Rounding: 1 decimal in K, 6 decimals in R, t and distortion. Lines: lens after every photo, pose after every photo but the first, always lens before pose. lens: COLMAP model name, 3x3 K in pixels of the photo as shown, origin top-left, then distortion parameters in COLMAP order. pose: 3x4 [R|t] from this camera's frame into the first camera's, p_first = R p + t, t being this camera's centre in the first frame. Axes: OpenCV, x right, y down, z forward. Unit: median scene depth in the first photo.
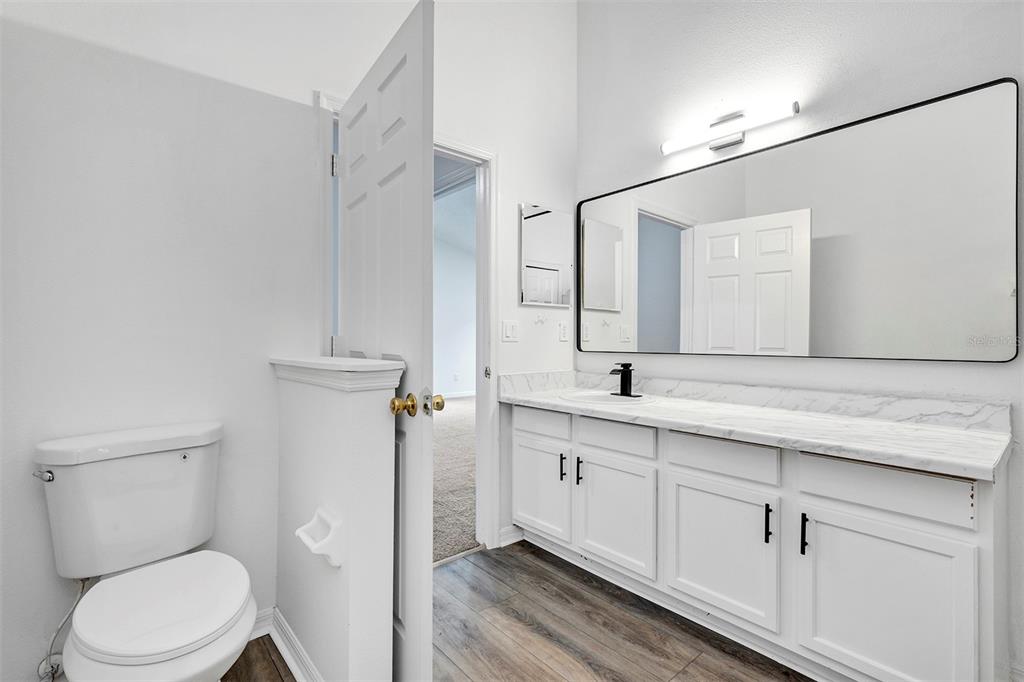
lens RADIAL K [[465.0, 0, 505.4], [0, 465.0, 336.4], [0, 0, 1]] dist [0.000429, -0.000041]
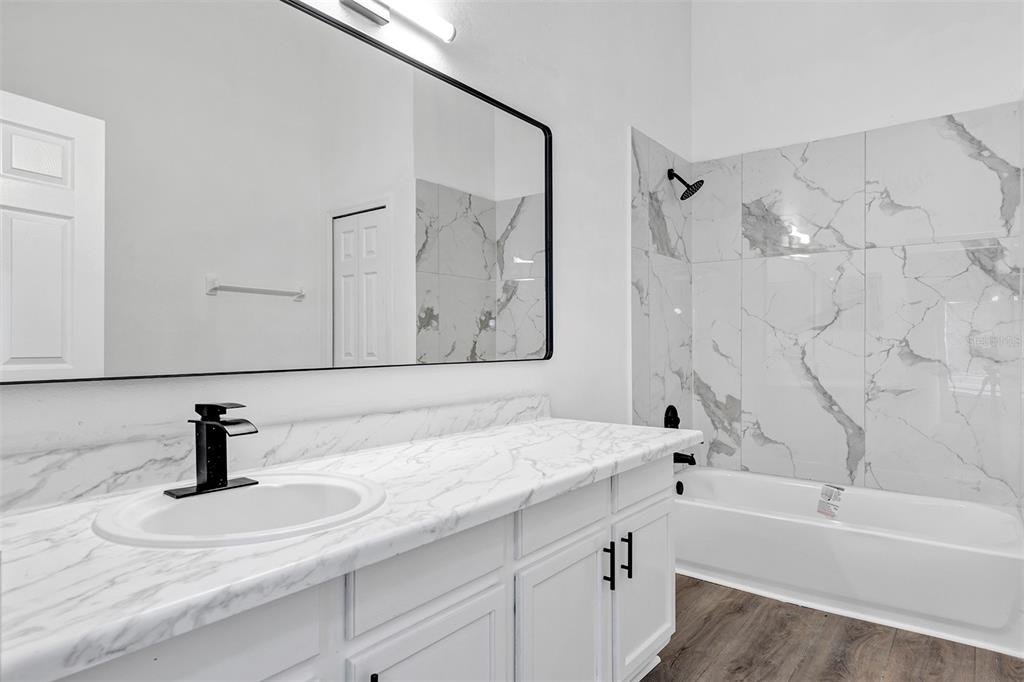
lens RADIAL K [[592.5, 0, 511.0], [0, 592.5, 340.5], [0, 0, 1]] dist [0.002077, 0.001731]
pose [[-0.198954, 0.002403, 0.980006, -0.313704], [-0.005342, 0.999979, -0.003537, 0.009135], [-0.979994, -0.005939, -0.198937, 1.037742]]
